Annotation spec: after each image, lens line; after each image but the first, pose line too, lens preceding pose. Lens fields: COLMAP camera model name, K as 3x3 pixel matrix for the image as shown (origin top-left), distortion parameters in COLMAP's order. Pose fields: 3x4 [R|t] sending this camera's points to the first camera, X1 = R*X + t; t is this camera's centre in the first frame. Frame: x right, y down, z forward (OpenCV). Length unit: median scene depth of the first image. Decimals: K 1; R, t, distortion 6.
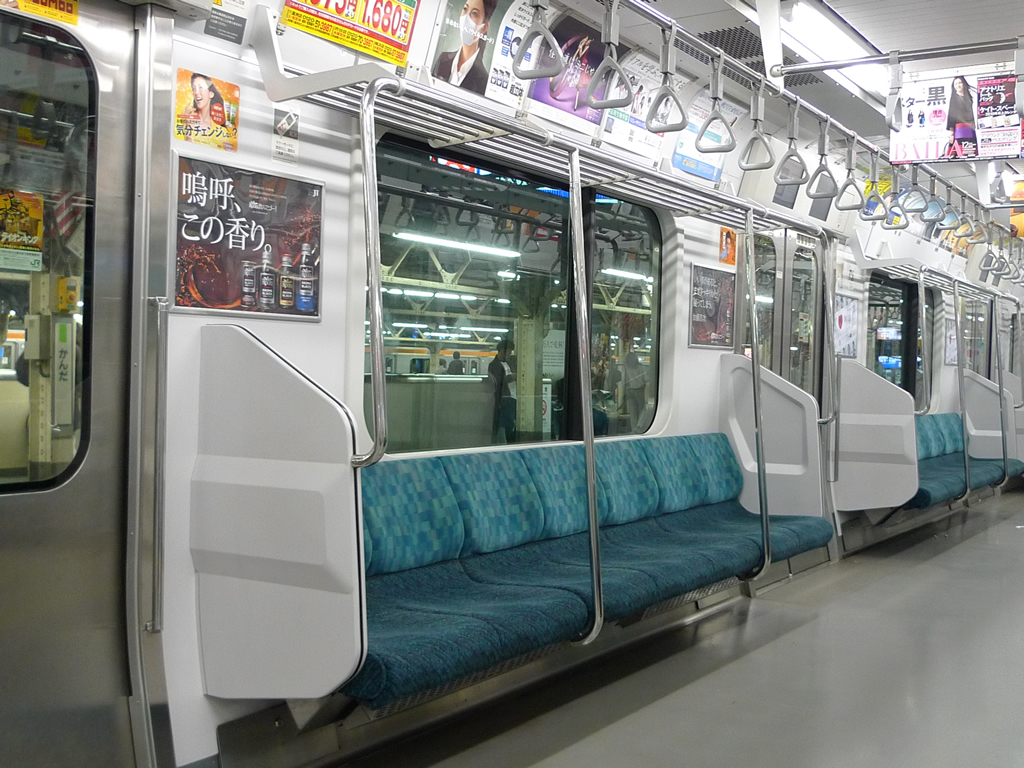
lens RADIAL K [[1185.8, 0, 511.5], [0, 1185.8, 384.3], [0, 0, 1]] dist [-0.032410, 0.000000]
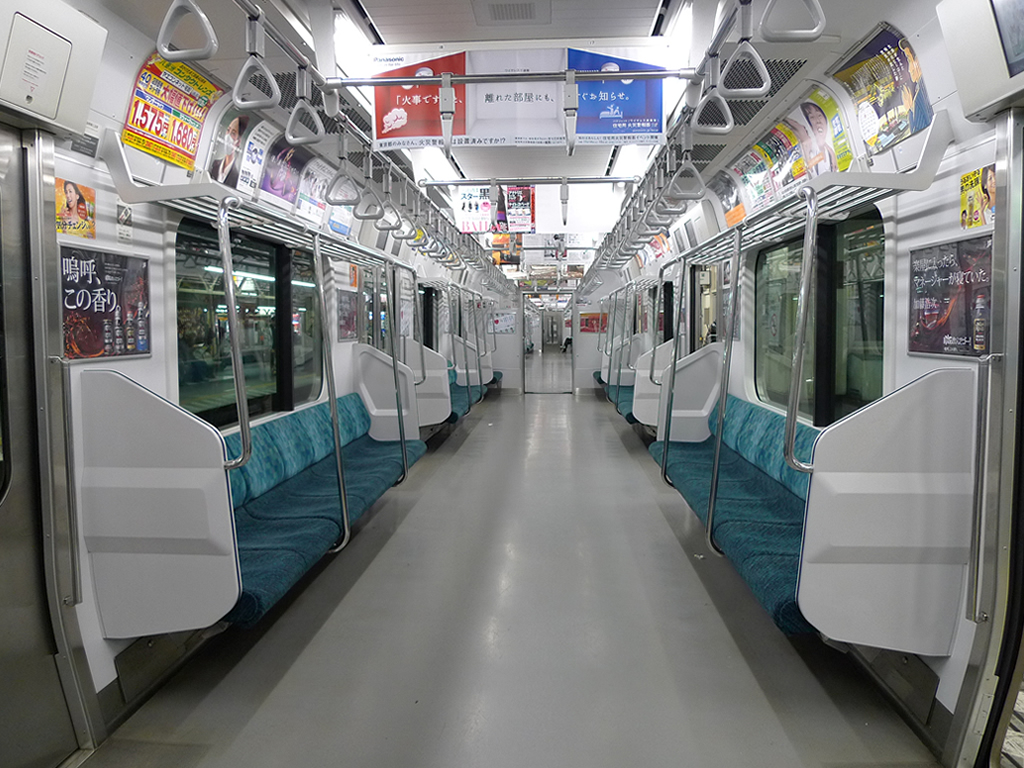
lens RADIAL K [[735.9, 0, 513.5], [0, 735.9, 380.0], [0, 0, 1]] dist [-0.061757, 0.006246]
pose [[0.872448, -0.060437, 0.484955, -0.205904], [0.027611, 0.996834, 0.074556, -0.078300], [-0.487926, -0.051656, 0.871355, 0.047750]]
